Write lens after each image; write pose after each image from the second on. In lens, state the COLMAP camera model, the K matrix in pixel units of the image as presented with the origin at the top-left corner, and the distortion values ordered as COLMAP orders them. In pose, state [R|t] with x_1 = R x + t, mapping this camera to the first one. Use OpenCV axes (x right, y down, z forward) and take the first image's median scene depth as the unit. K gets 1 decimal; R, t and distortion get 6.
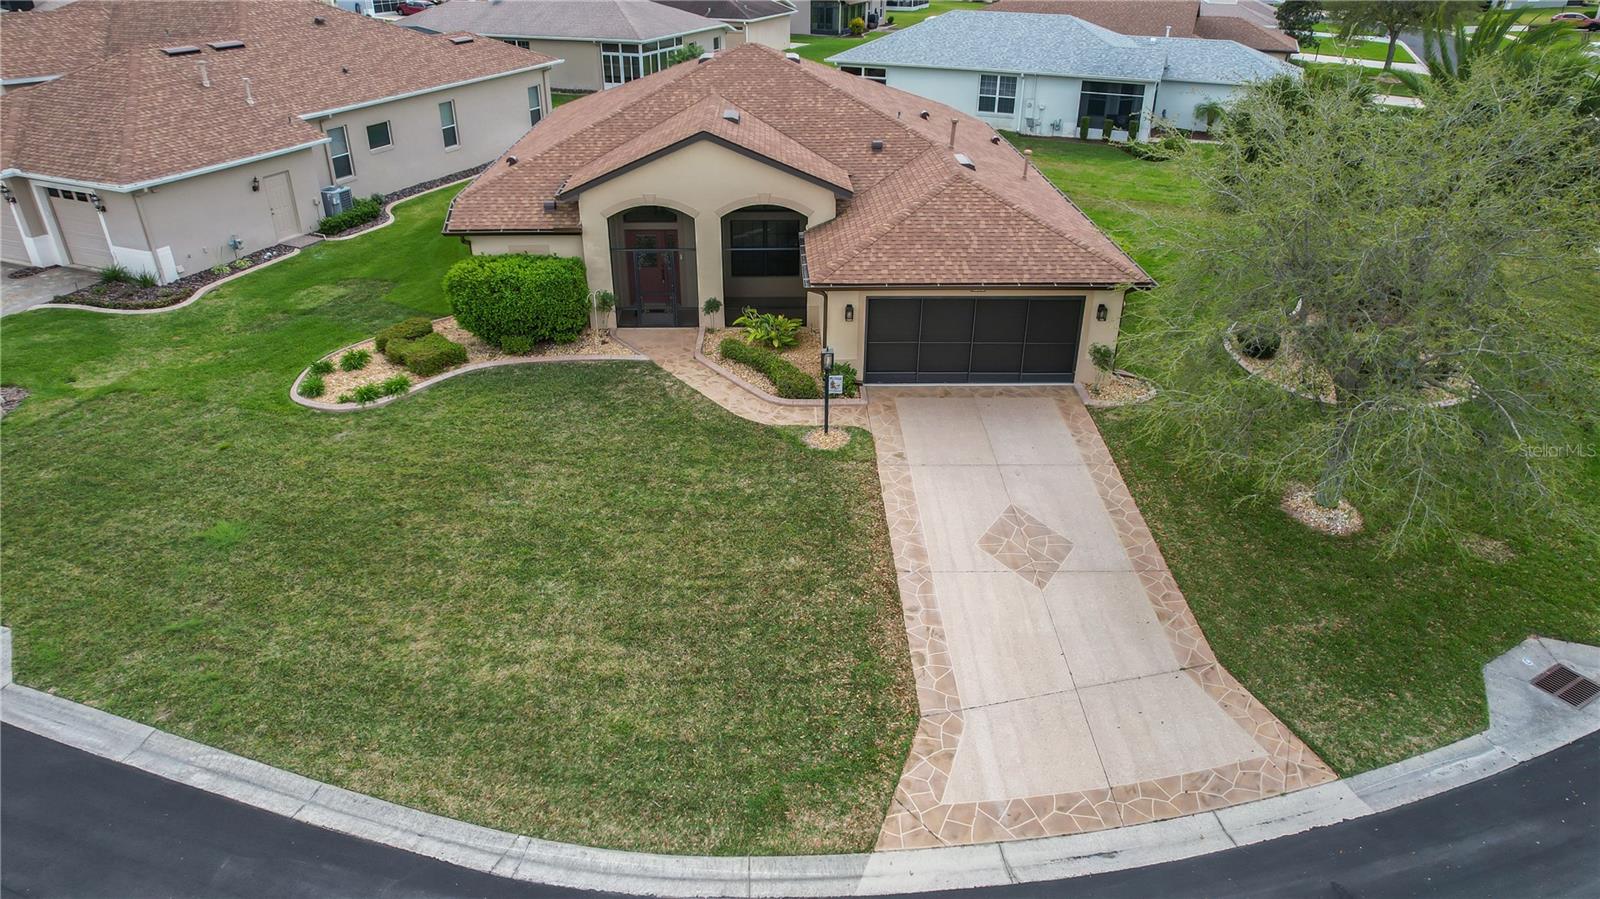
lens RADIAL K [[1002.4, 0, 796.0], [0, 1002.4, 485.0], [0, 0, 1]] dist [-0.028111, 0.000500]
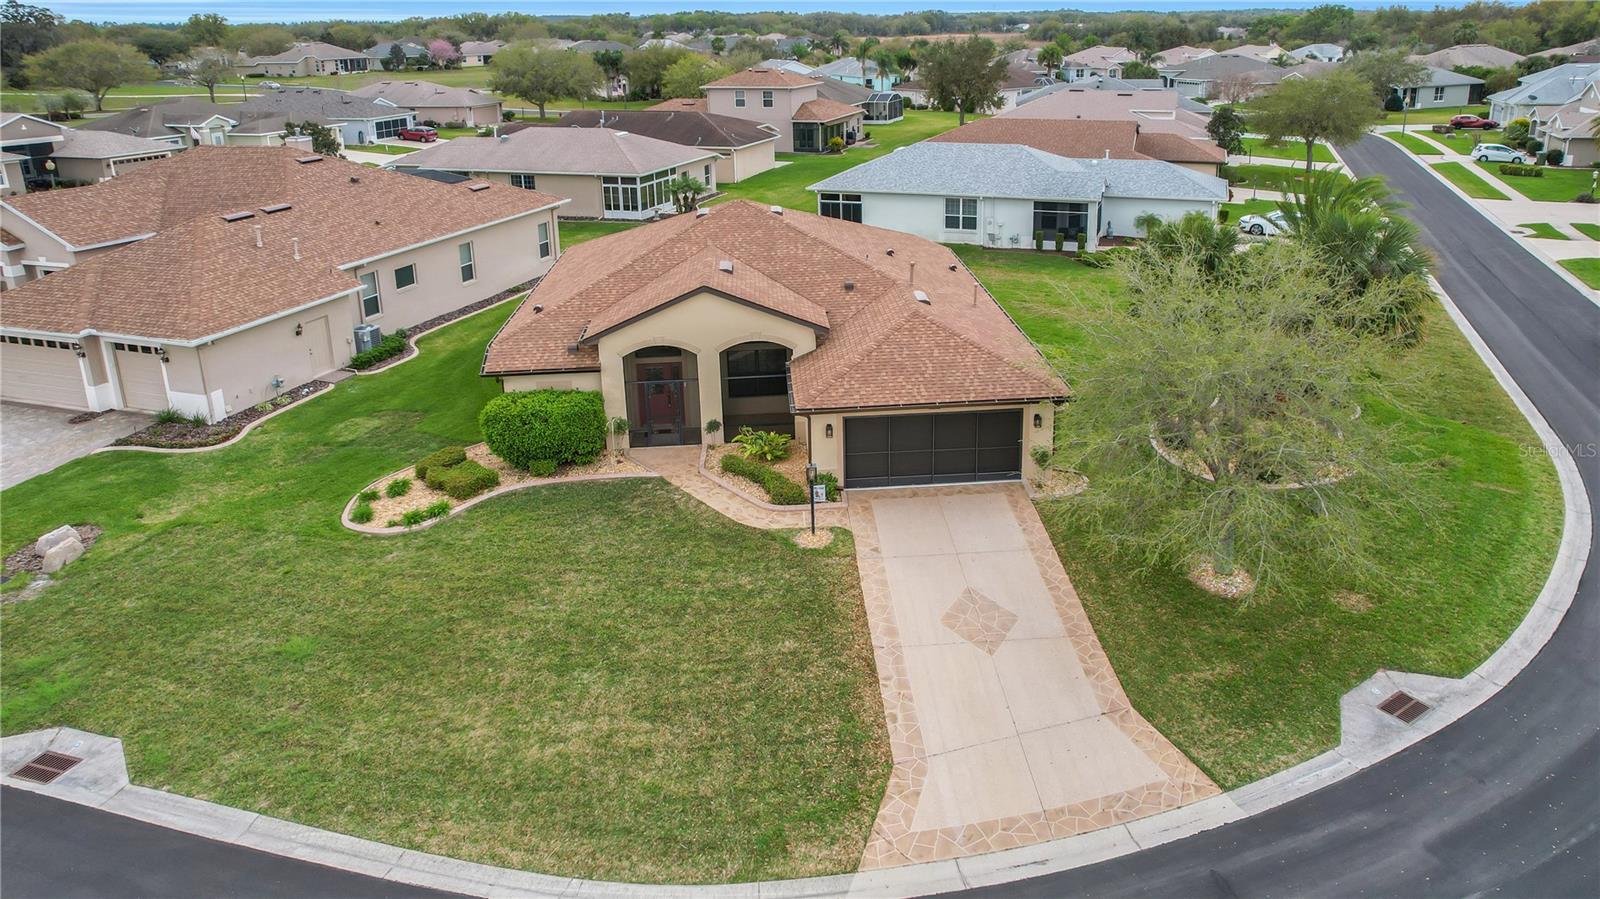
lens RADIAL K [[1056.6, 0, 860.9], [0, 1056.6, 331.1], [0, 0, 1]] dist [-0.021931, 0.005232]
pose [[0.997033, -0.038135, 0.066858, 0.011328], [0.052450, 0.972353, -0.227548, 0.002212], [-0.056332, 0.230380, 0.971469, -0.263422]]
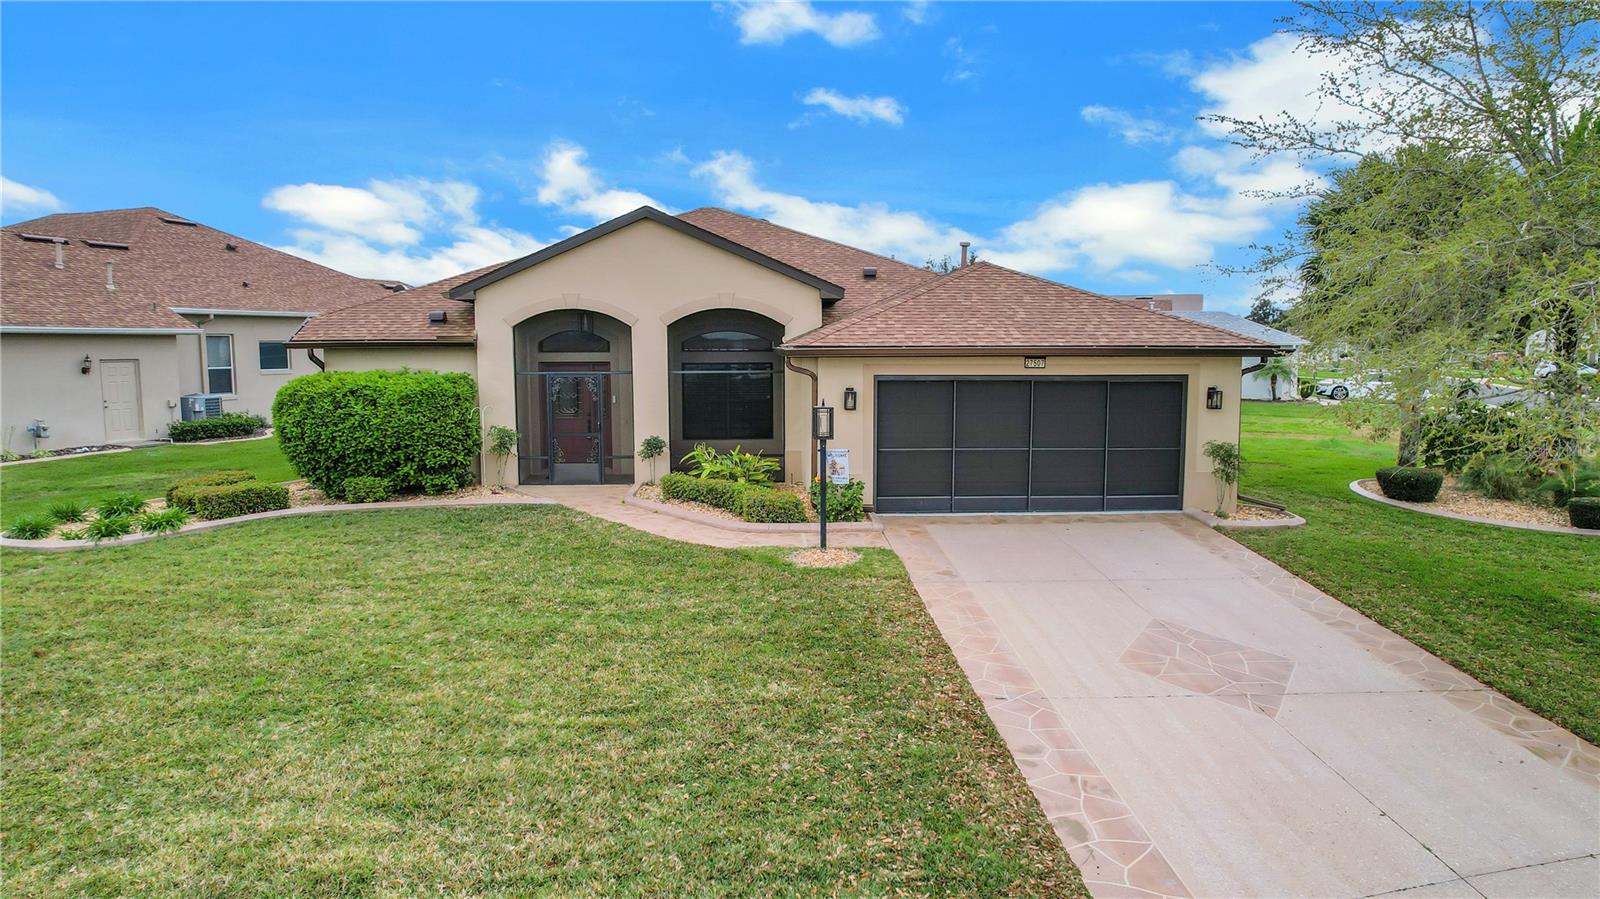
lens RADIAL K [[1026.5, 0, 794.3], [0, 1026.5, 468.9], [0, 0, 1]] dist [-0.056290, 0.053812]
pose [[0.999426, -0.010958, 0.032064, -0.007346], [0.022539, 0.921543, -0.387621, 0.141308], [-0.025301, 0.388121, 0.921261, 0.381850]]
